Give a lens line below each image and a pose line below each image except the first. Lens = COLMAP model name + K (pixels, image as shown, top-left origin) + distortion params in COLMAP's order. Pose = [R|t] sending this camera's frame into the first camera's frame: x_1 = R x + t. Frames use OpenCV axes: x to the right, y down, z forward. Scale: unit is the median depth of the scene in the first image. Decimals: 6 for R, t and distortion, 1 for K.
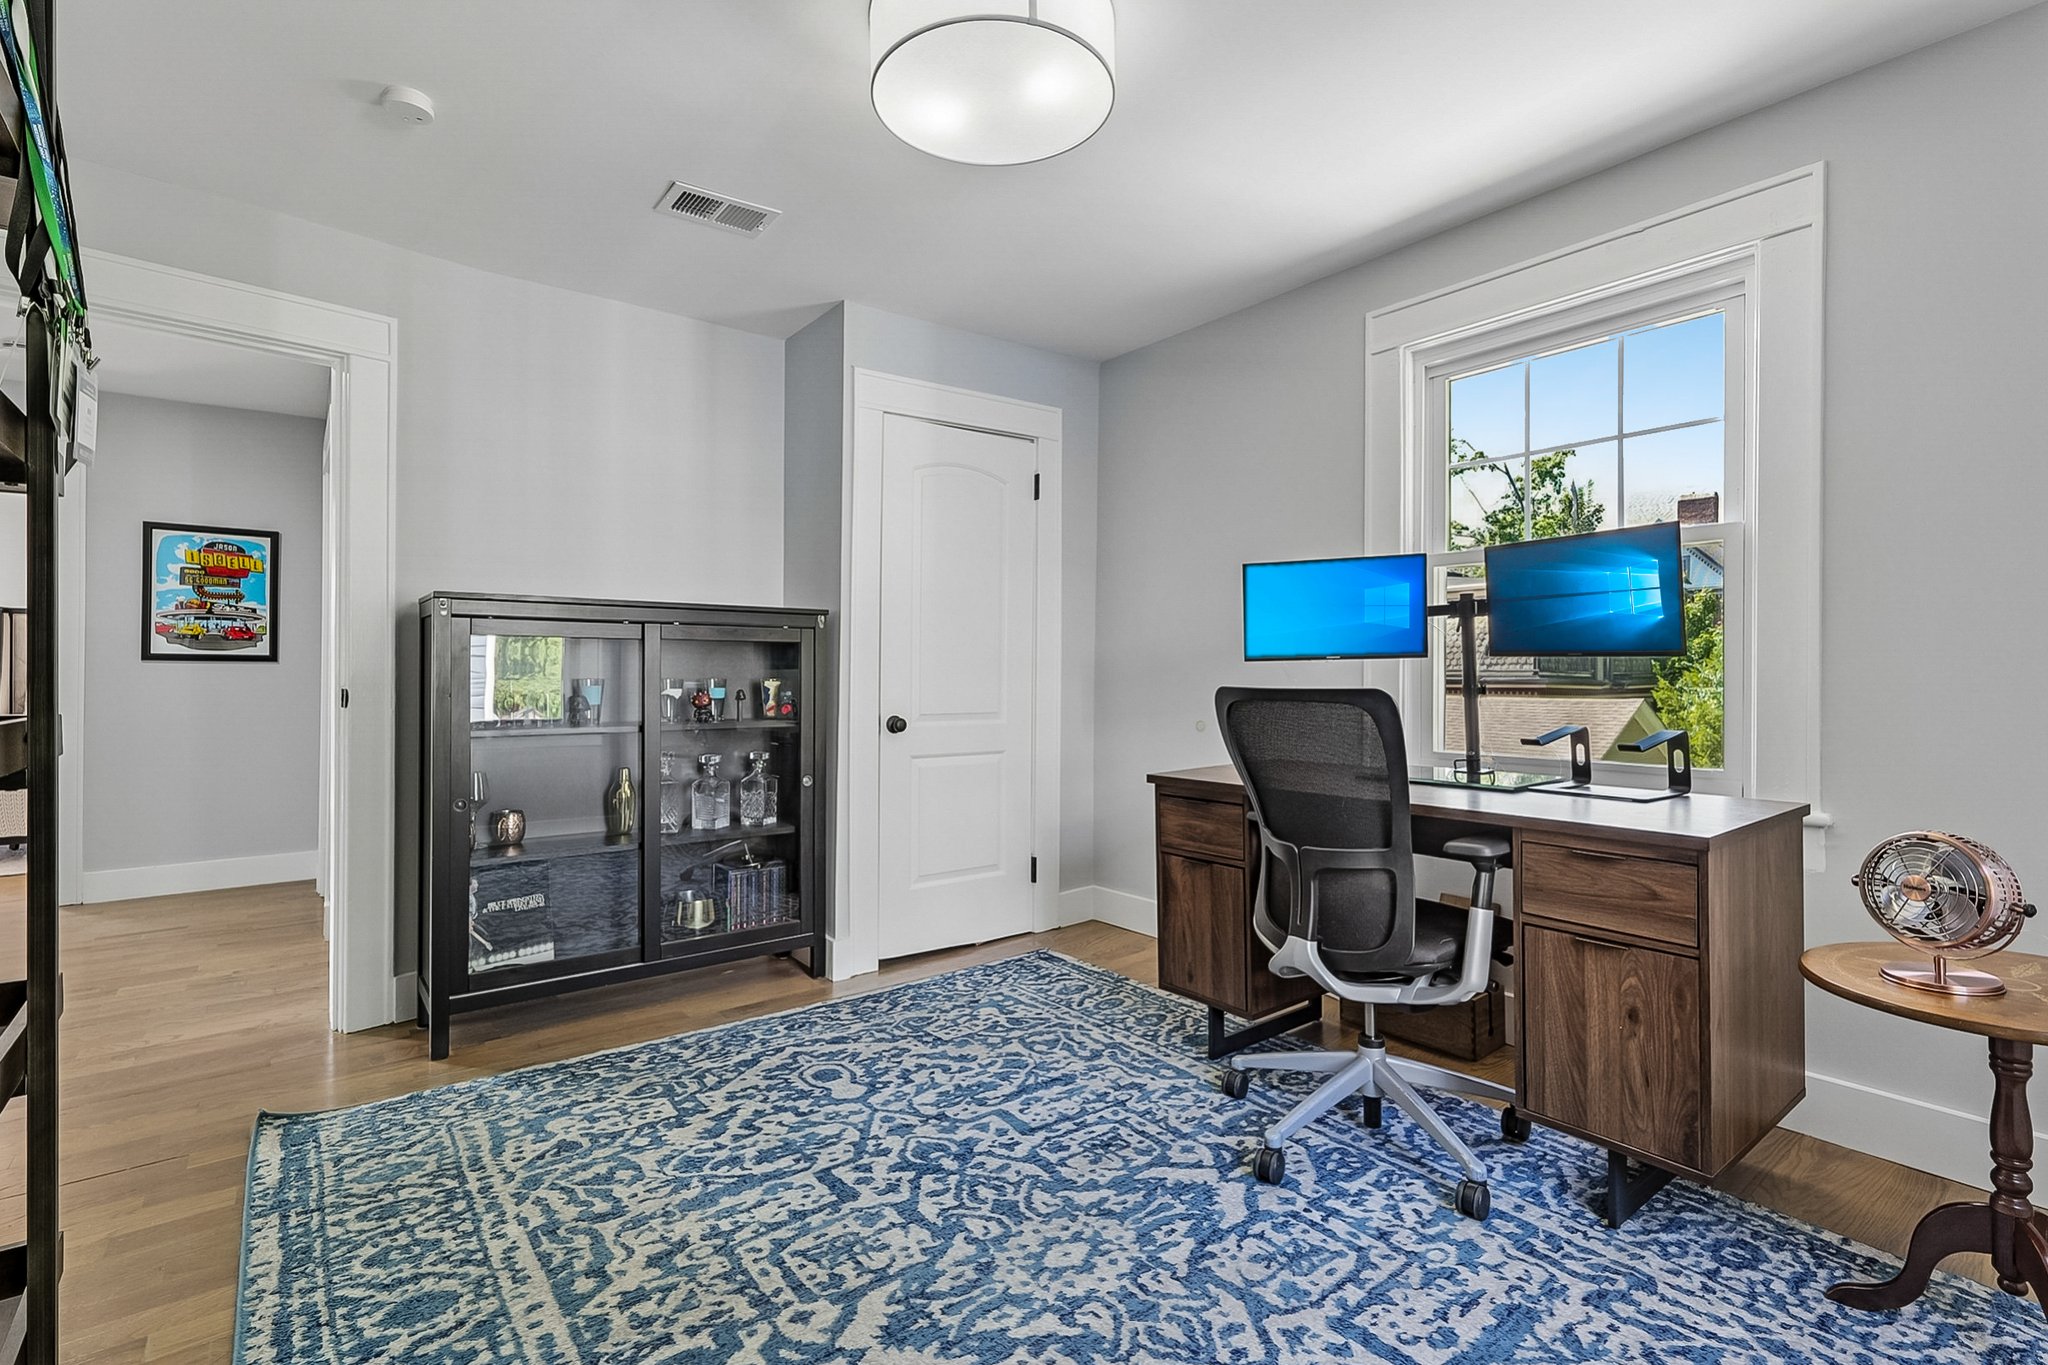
lens RADIAL K [[947.8, 0, 1032.4], [0, 947.8, 677.1], [0, 0, 1]] dist [-0.000609, 0.000159]
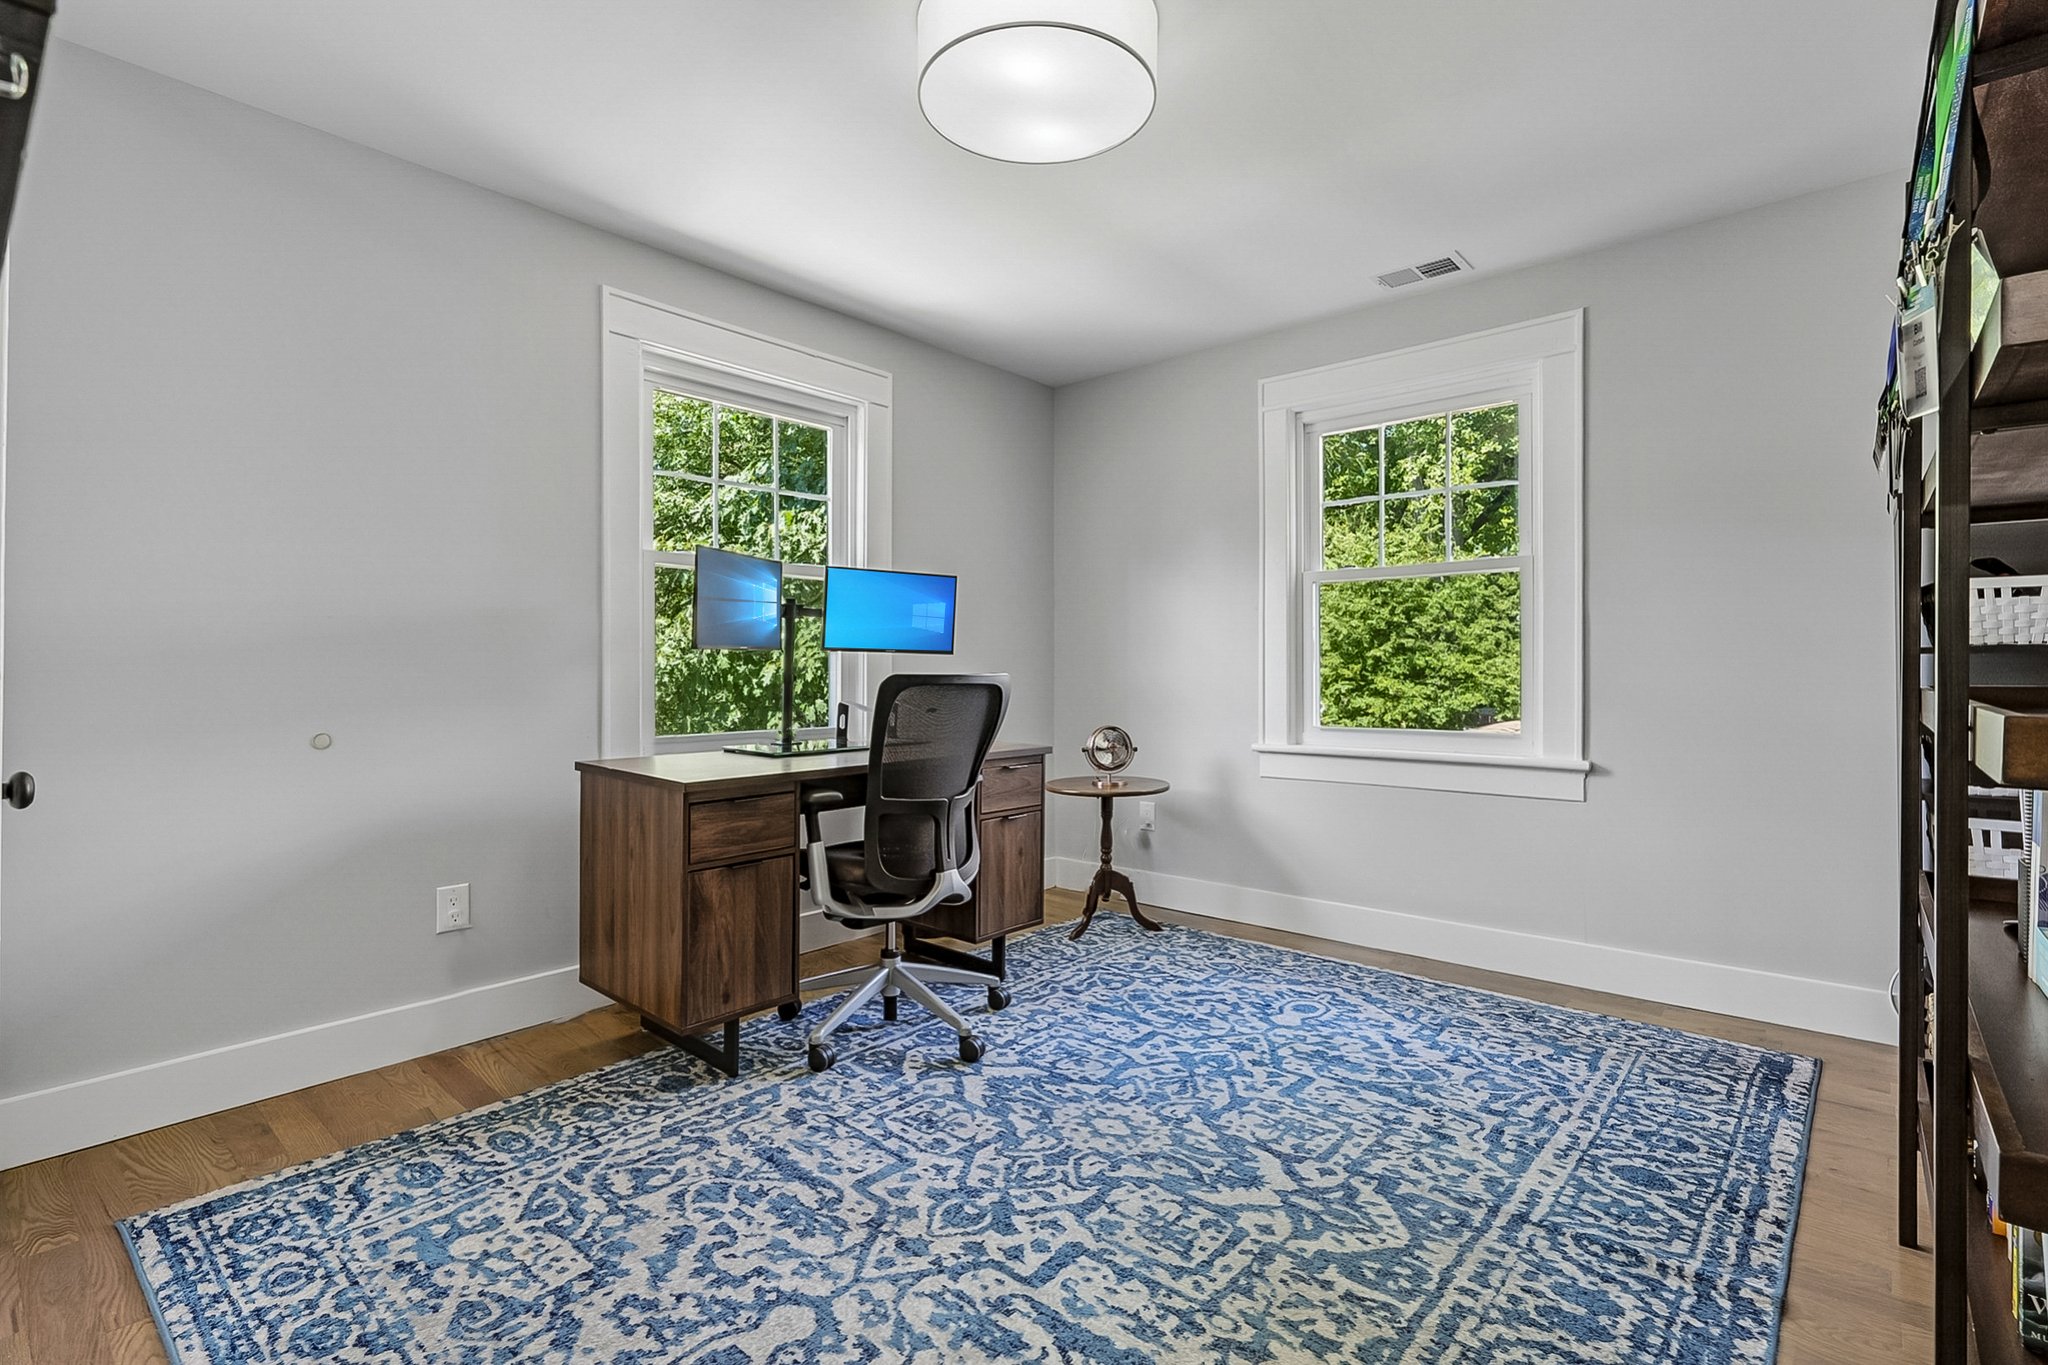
lens RADIAL K [[947.8, 0, 1032.4], [0, 947.8, 677.1], [0, 0, 1]] dist [-0.000609, 0.000159]
pose [[-0.190432, -0.006873, 0.981676, -0.896978], [0.002998, 0.999967, 0.007583, 0.006821], [-0.981696, 0.004387, -0.190405, 1.029946]]
